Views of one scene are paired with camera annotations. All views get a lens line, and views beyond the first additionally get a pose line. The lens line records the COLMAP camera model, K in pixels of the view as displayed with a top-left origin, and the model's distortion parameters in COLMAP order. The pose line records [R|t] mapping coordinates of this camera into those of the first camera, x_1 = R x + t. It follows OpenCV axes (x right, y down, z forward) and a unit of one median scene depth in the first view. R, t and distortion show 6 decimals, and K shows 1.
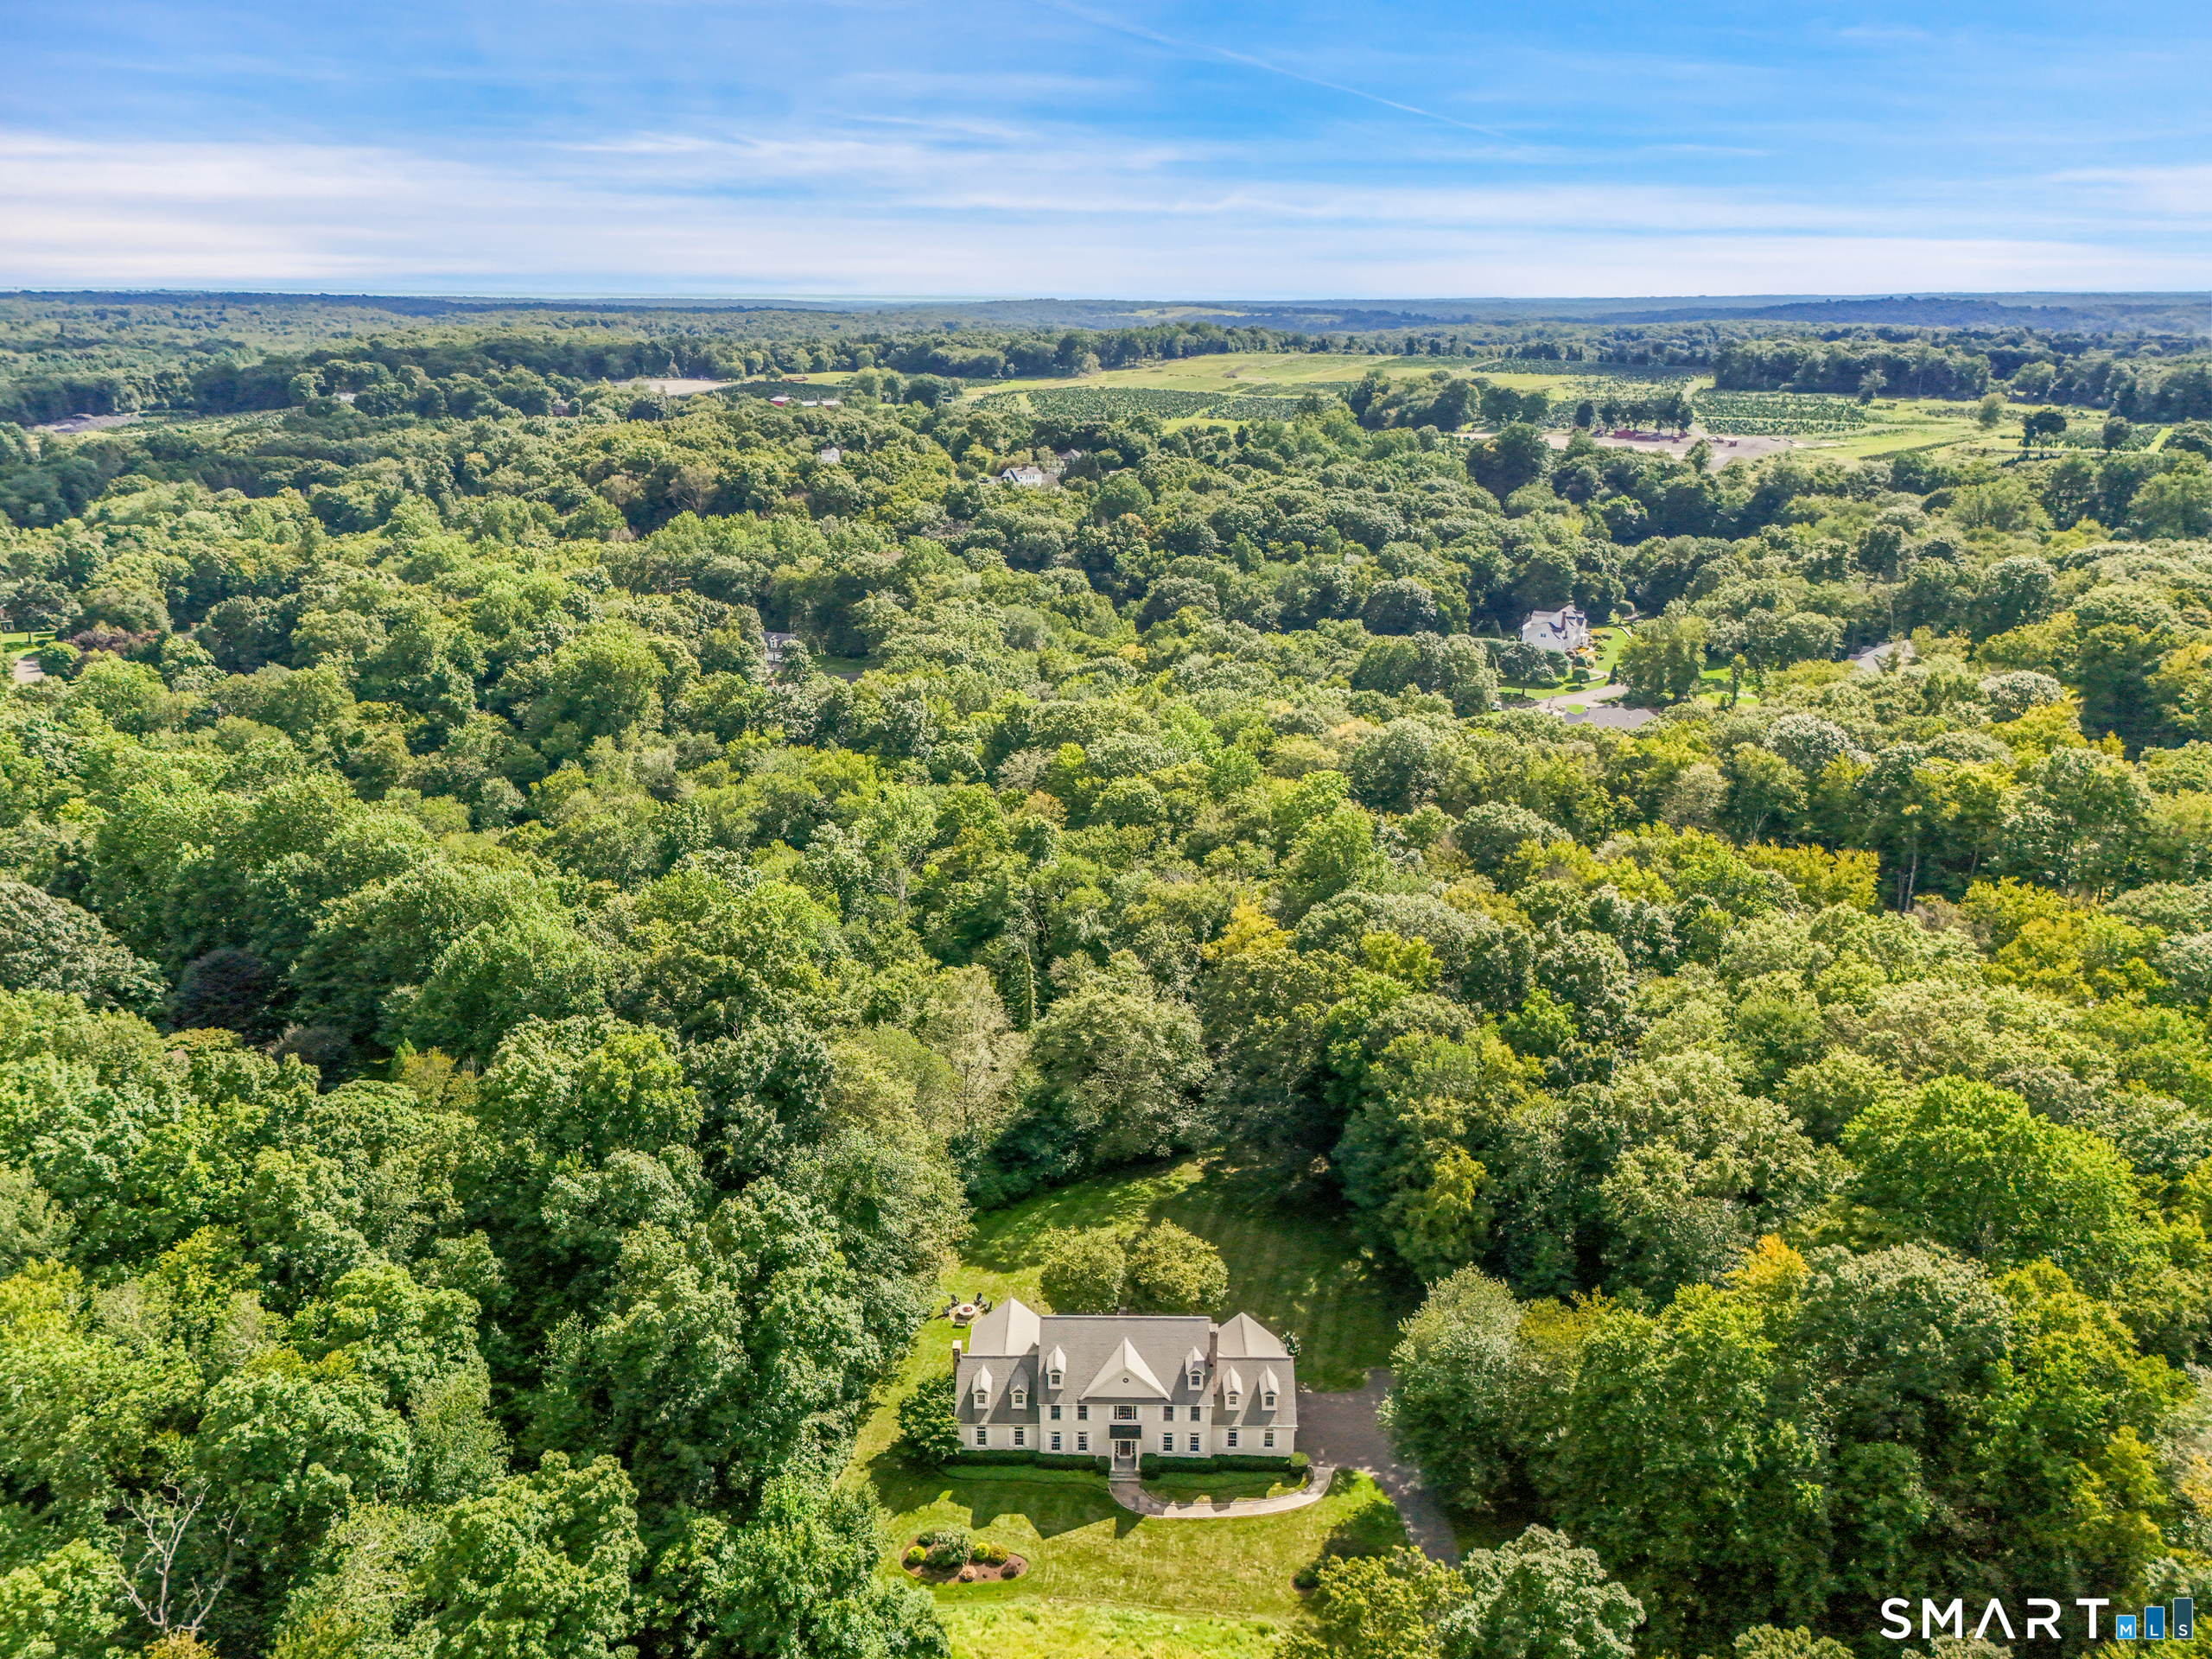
lens RADIAL K [[1588.4, 0, 1106.0], [0, 1588.4, 829.5], [0, 0, 1]] dist [0.027245, -0.000875]
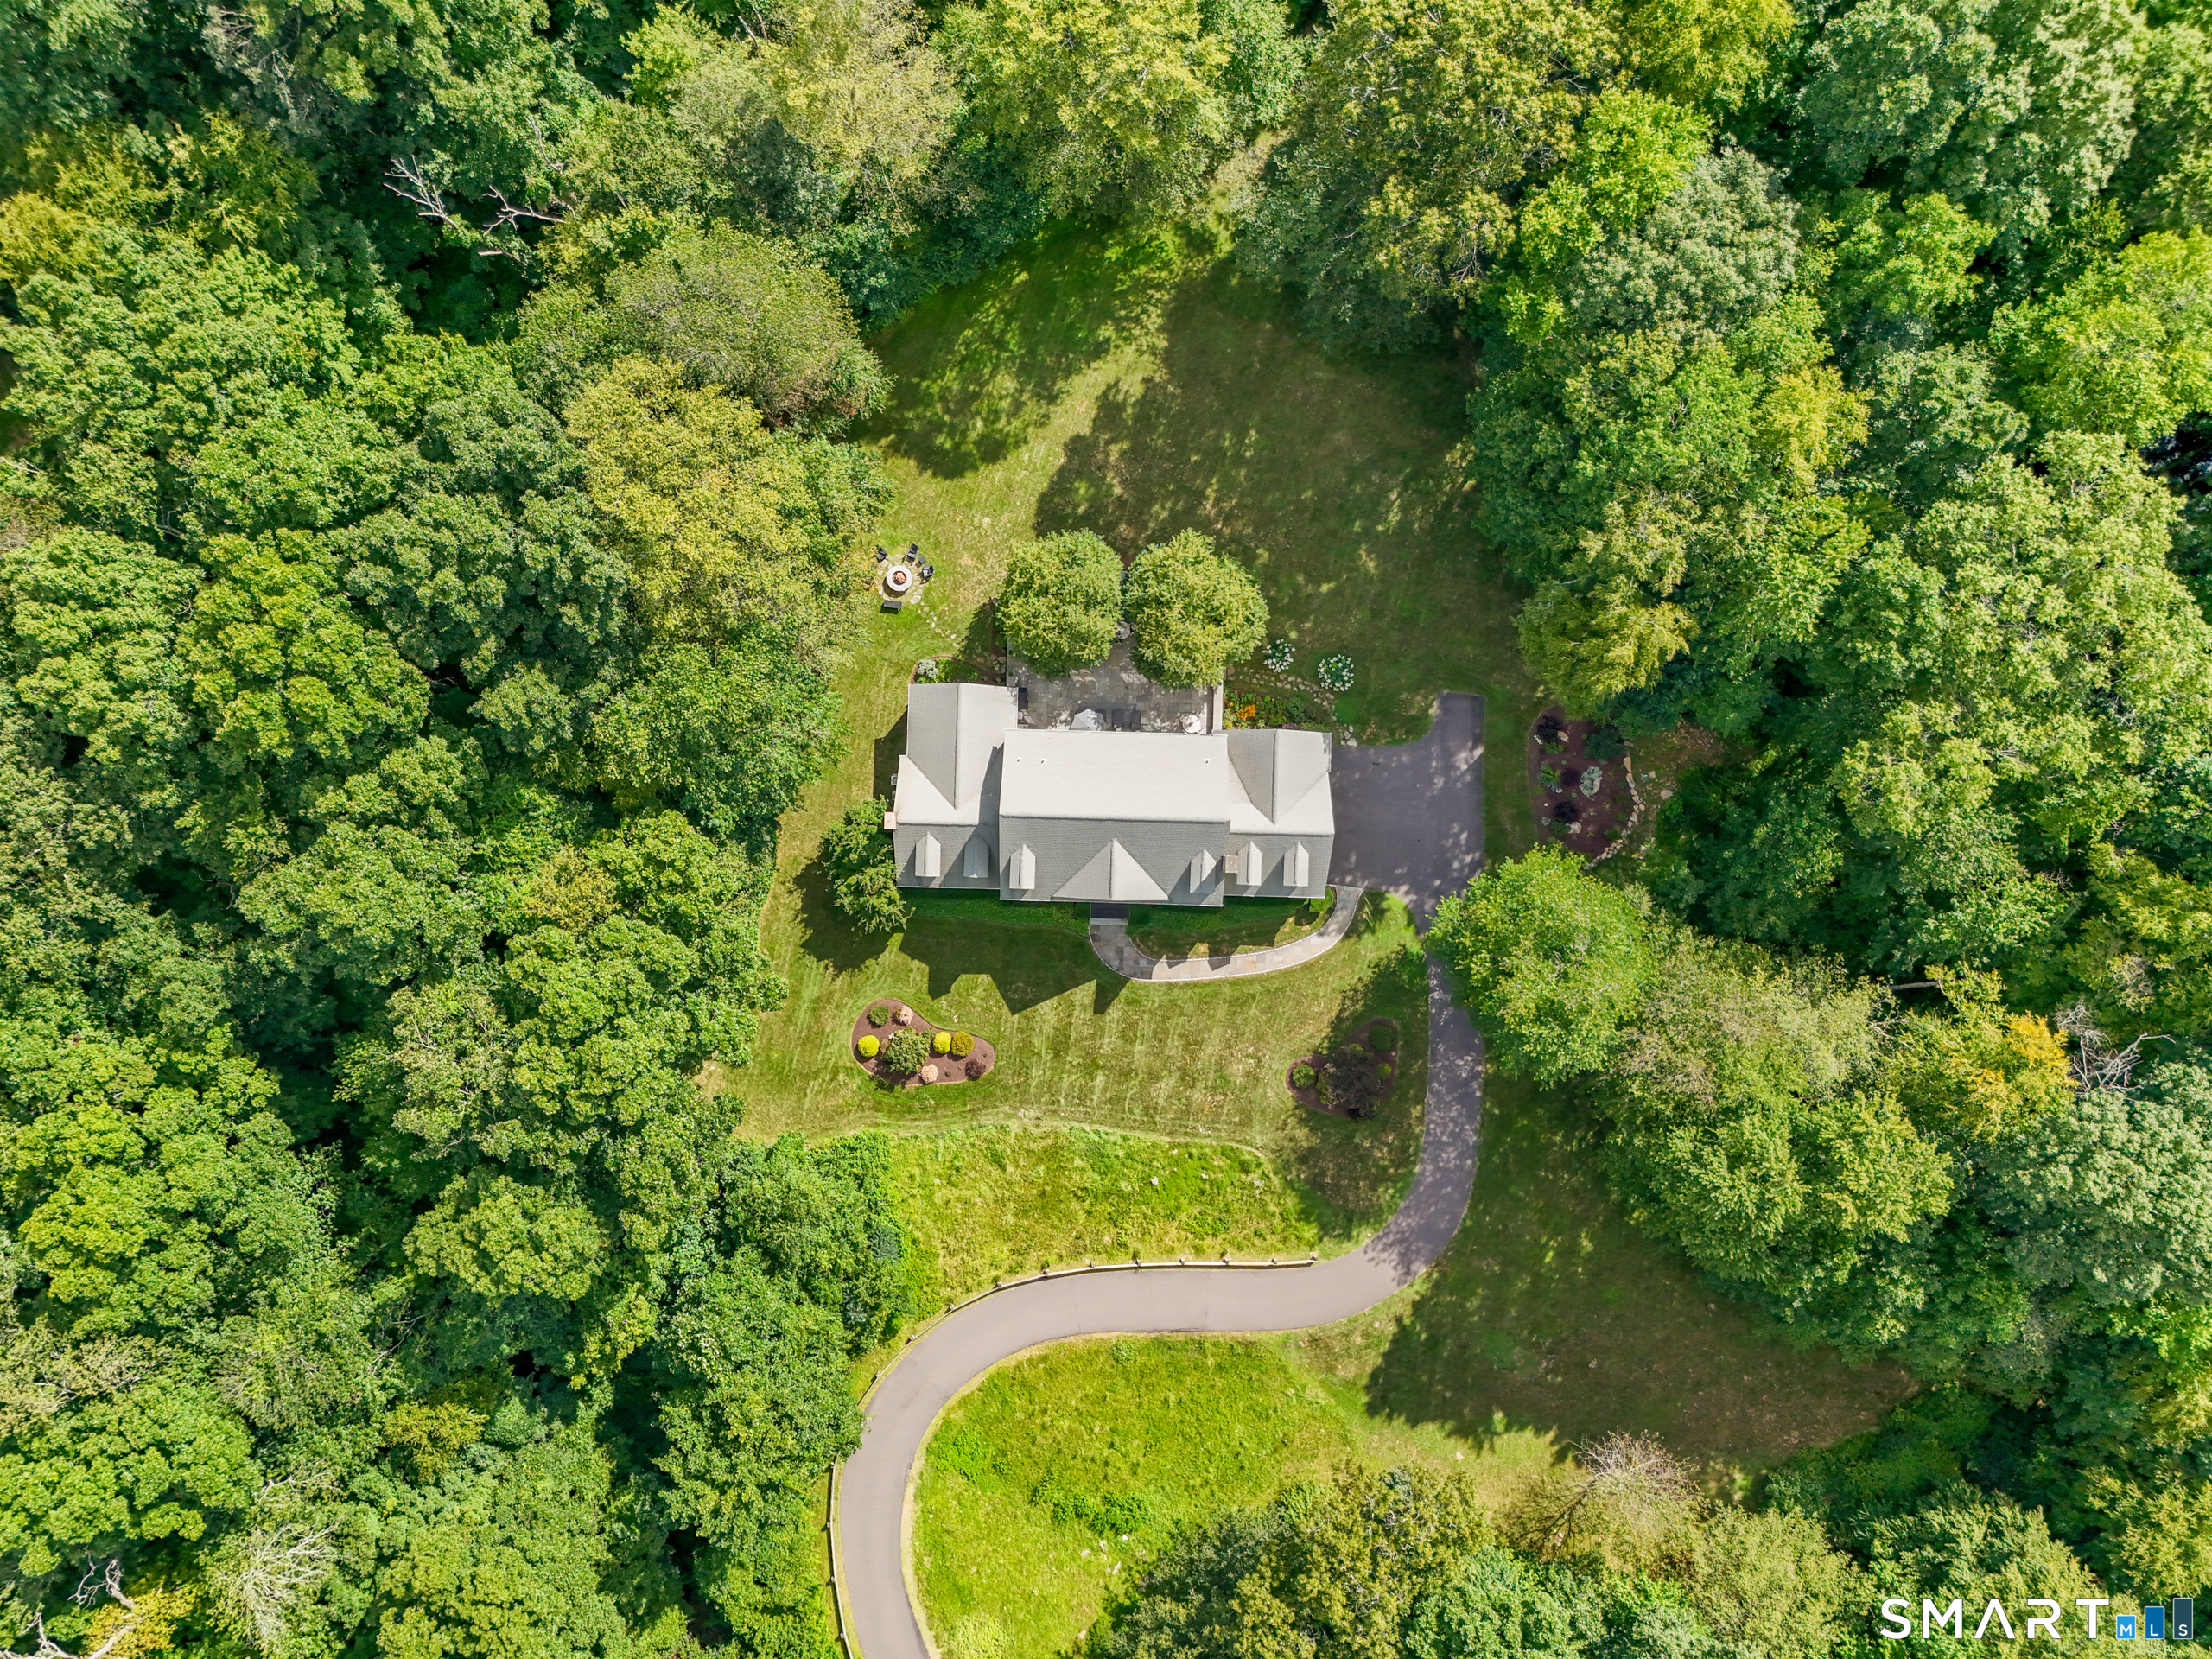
lens RADIAL K [[1588.4, 0, 1106.0], [0, 1588.4, 829.5], [0, 0, 1]] dist [0.027245, -0.000875]
pose [[0.999605, 0.025179, 0.012482, -0.000844], [-0.019570, 0.304921, 0.952177, -0.396682], [0.020169, -0.952045, 0.305293, 0.791153]]
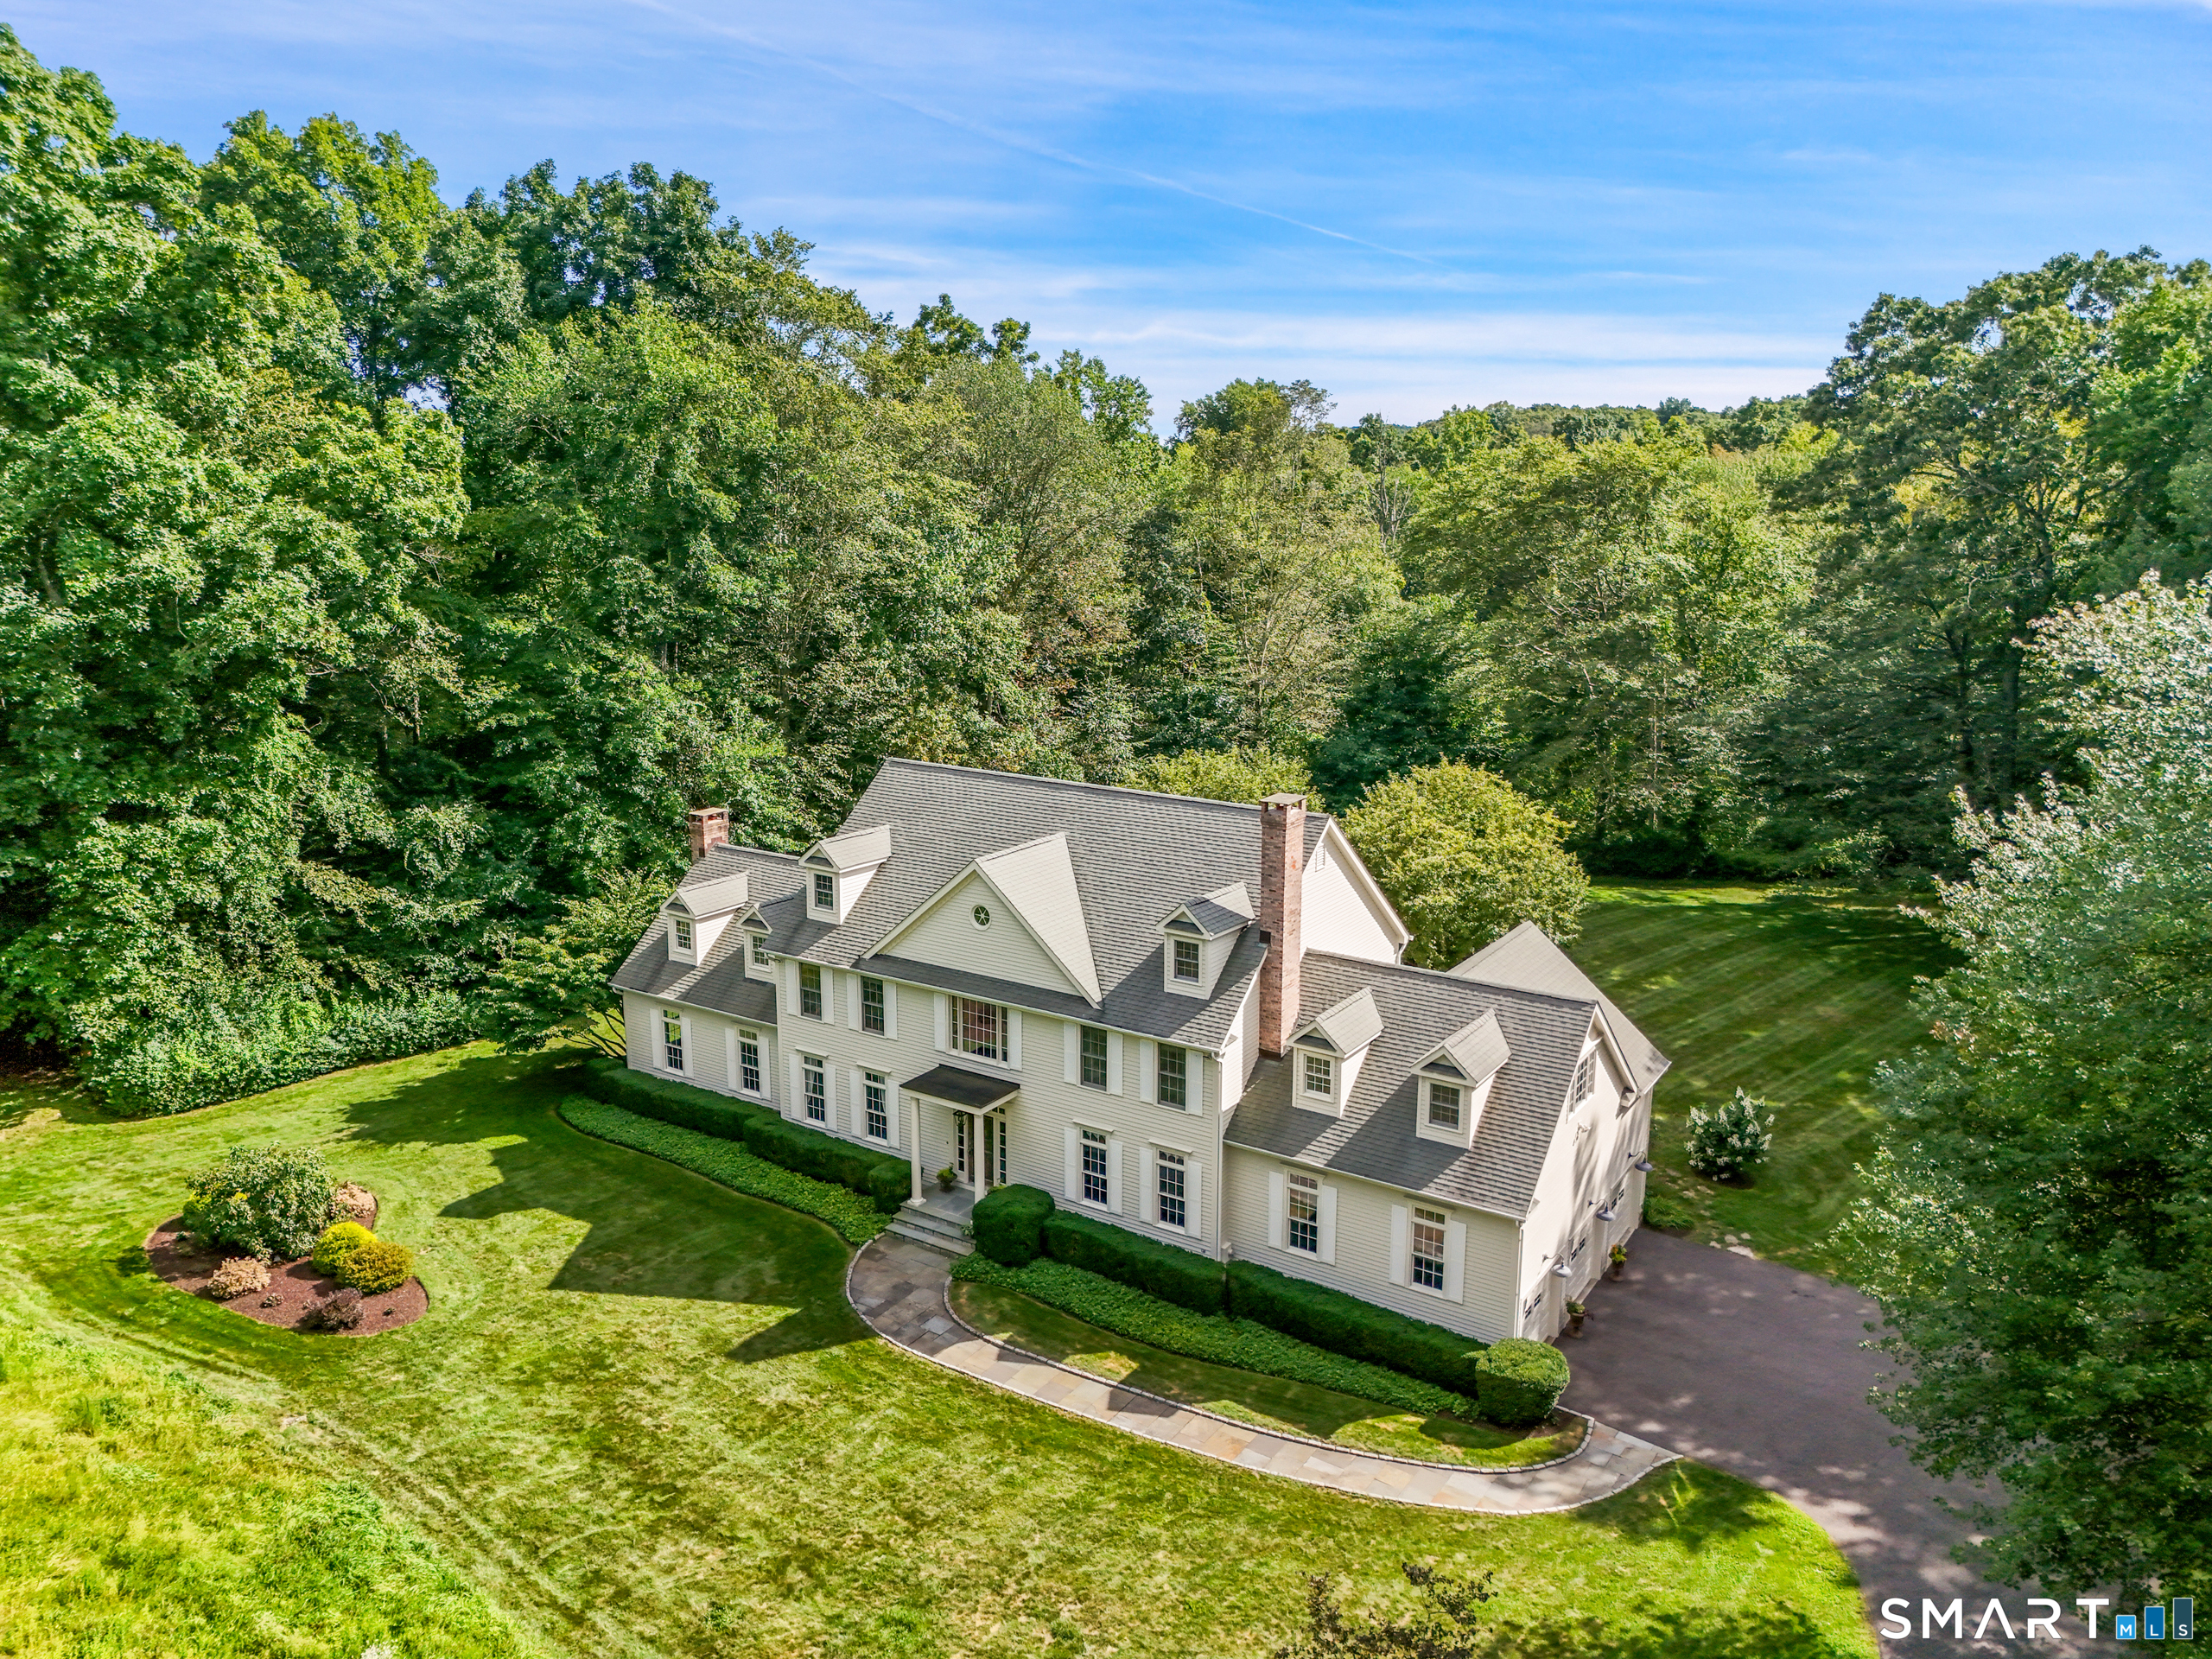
lens RADIAL K [[1588.4, 0, 1106.0], [0, 1588.4, 829.5], [0, 0, 1]] dist [0.027245, -0.000875]
pose [[0.842266, 0.115794, -0.526478, 0.189808], [-0.166200, 0.984860, -0.049278, 0.338941], [0.512801, 0.129006, 0.848760, 0.748286]]
